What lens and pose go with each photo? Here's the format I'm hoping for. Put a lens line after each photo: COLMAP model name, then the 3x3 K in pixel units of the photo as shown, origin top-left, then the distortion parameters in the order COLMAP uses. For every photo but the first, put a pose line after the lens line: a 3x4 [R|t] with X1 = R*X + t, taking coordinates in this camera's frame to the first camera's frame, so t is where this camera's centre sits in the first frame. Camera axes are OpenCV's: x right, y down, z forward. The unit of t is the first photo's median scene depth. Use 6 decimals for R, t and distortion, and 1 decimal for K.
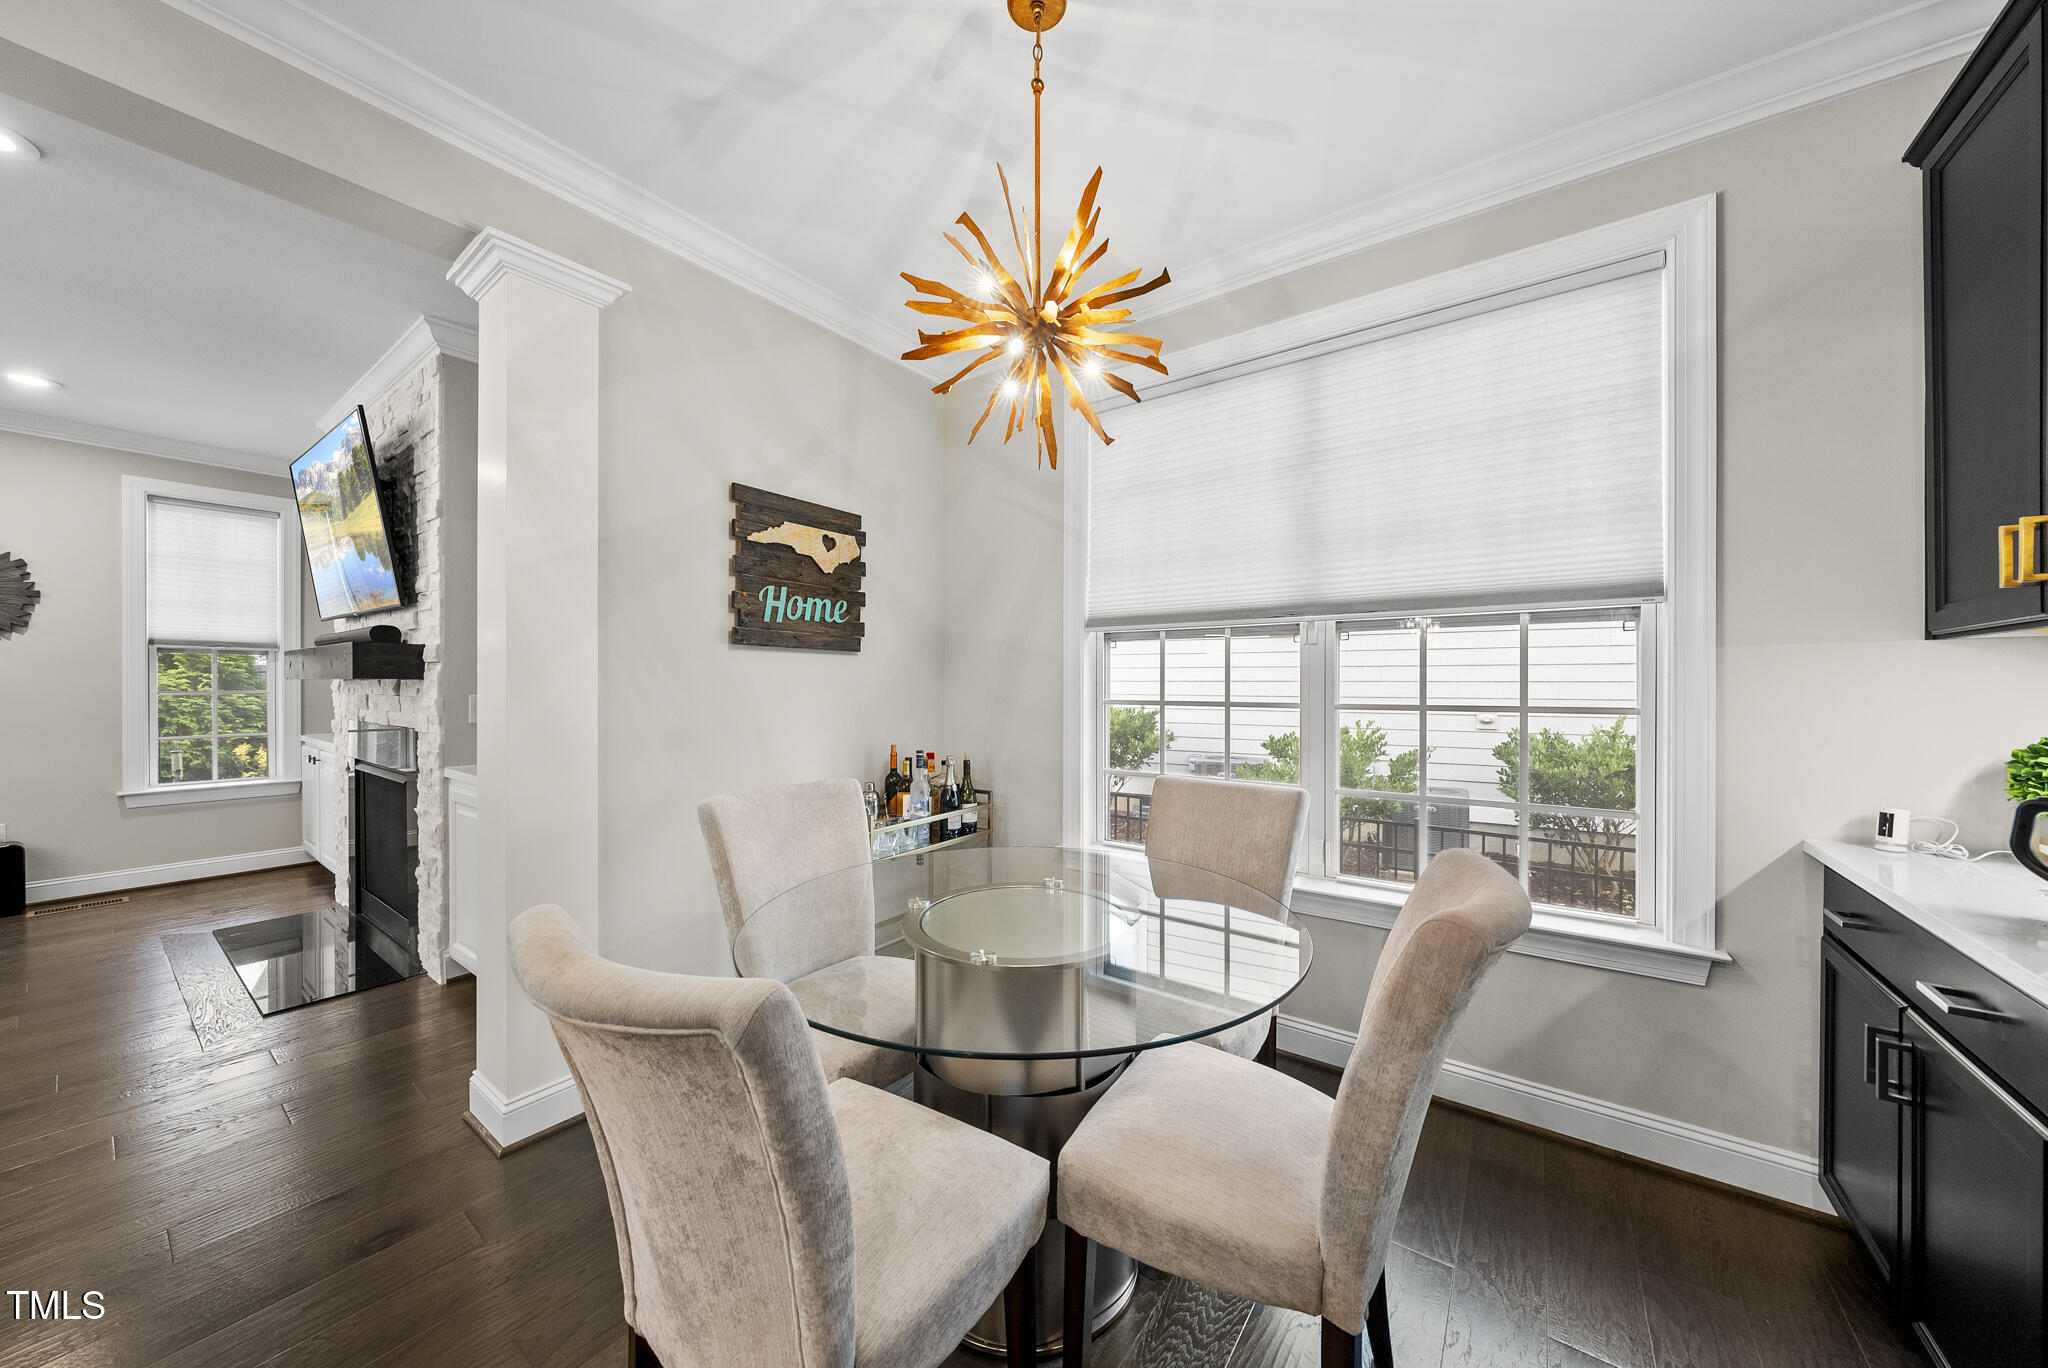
lens RADIAL K [[708.0, 0, 1026.3], [0, 708.0, 679.9], [0, 0, 1]] dist [-0.002815, 0.000235]
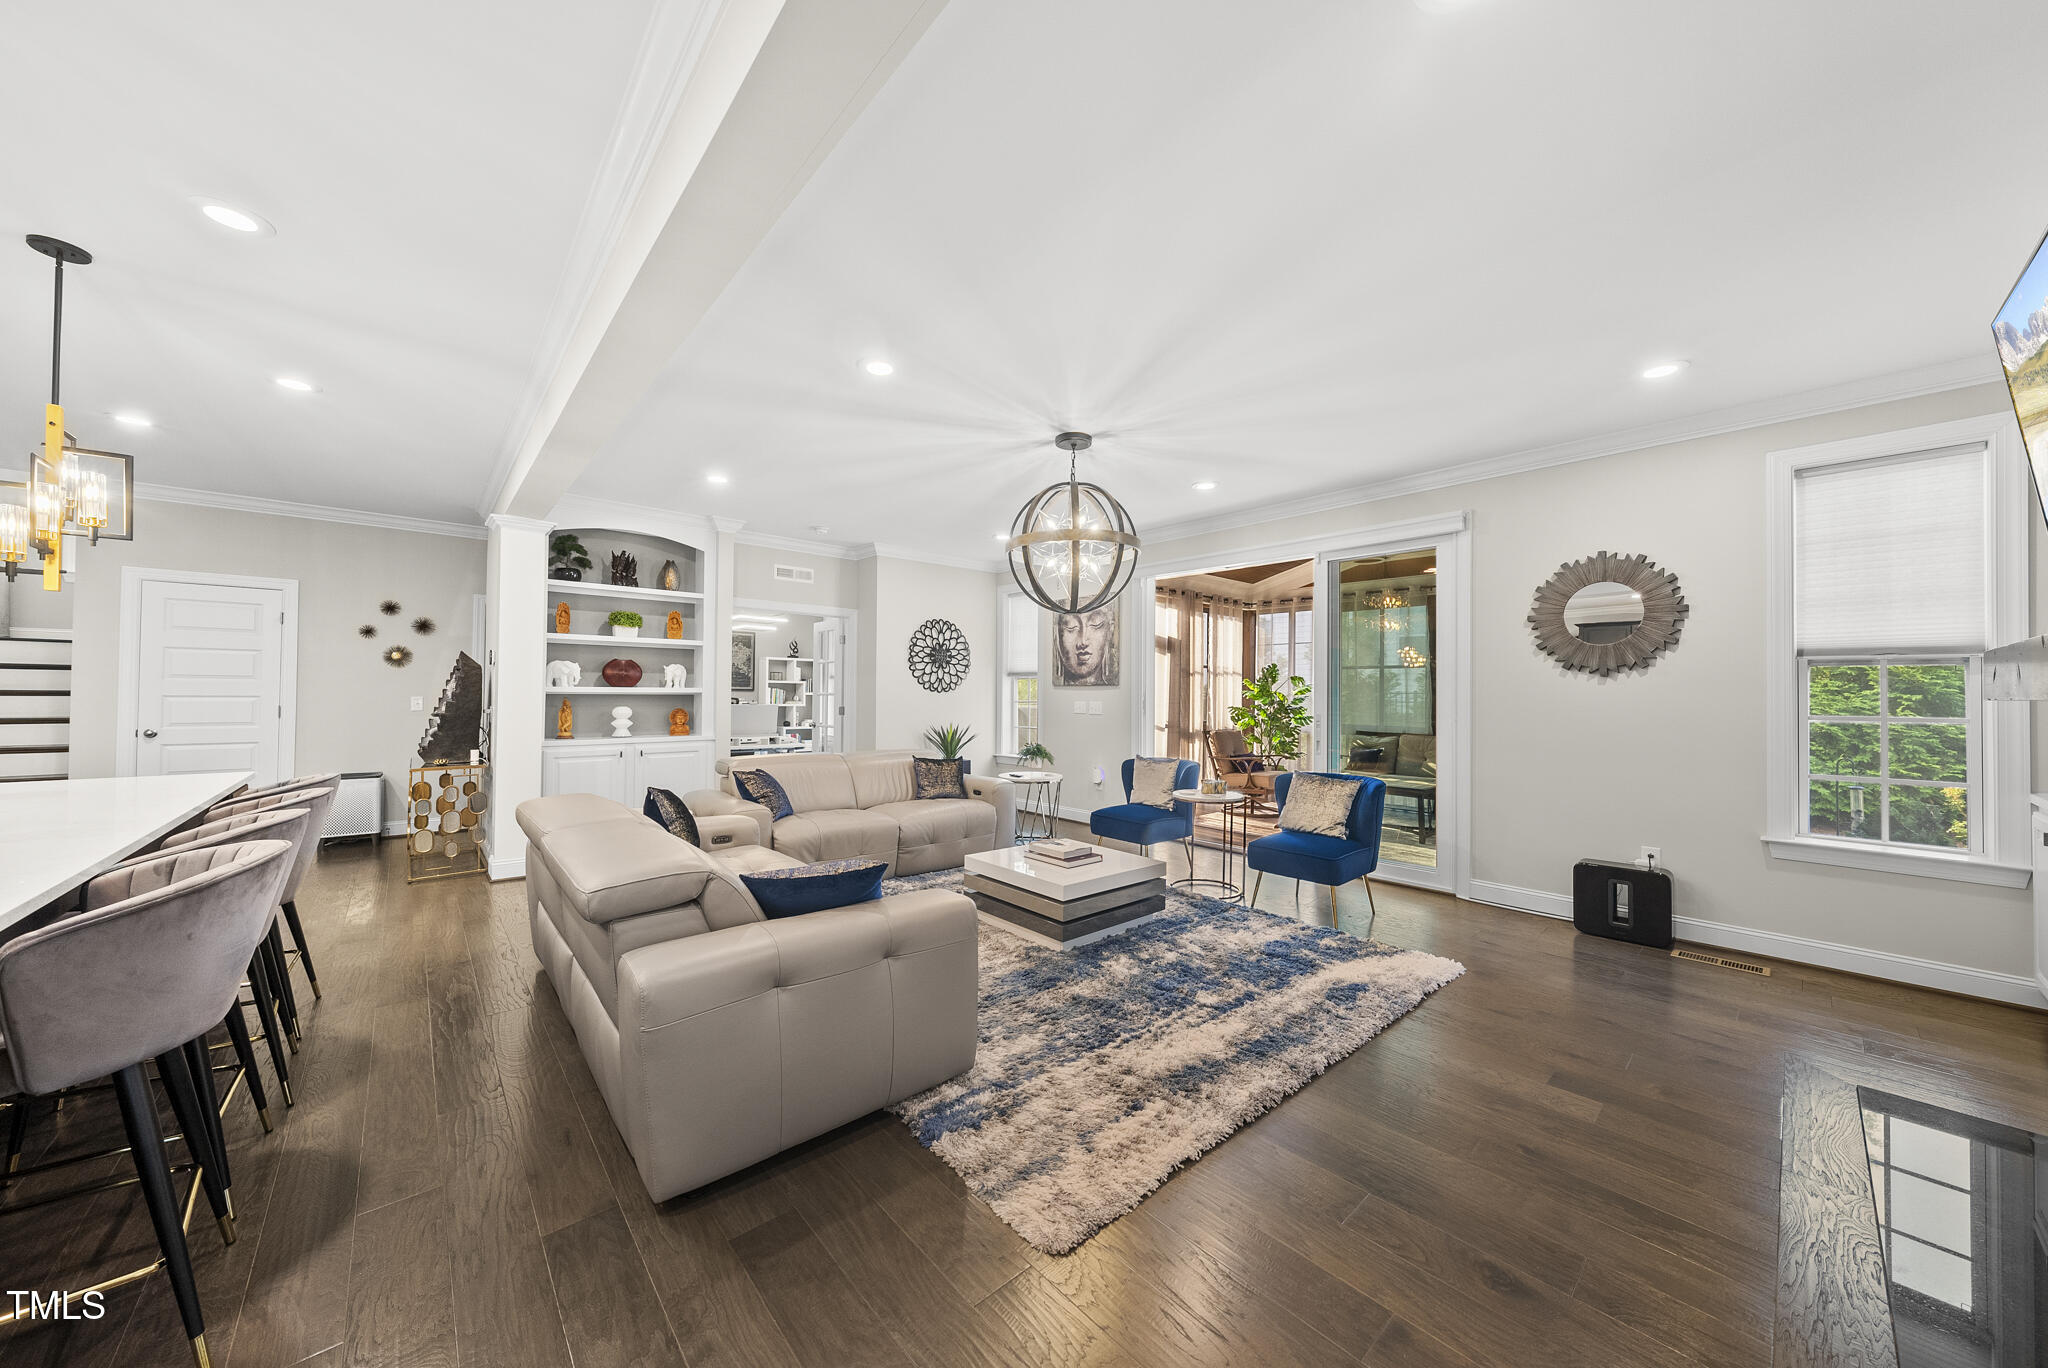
lens RADIAL K [[708.0, 0, 1023.9], [0, 708.0, 687.1], [0, 0, 1]] dist [-0.002815, 0.000235]
pose [[-0.199238, -0.013588, -0.979857, -0.312468], [-0.007226, 0.999897, -0.012396, 0.001034], [0.979924, 0.004611, -0.199316, 0.327436]]
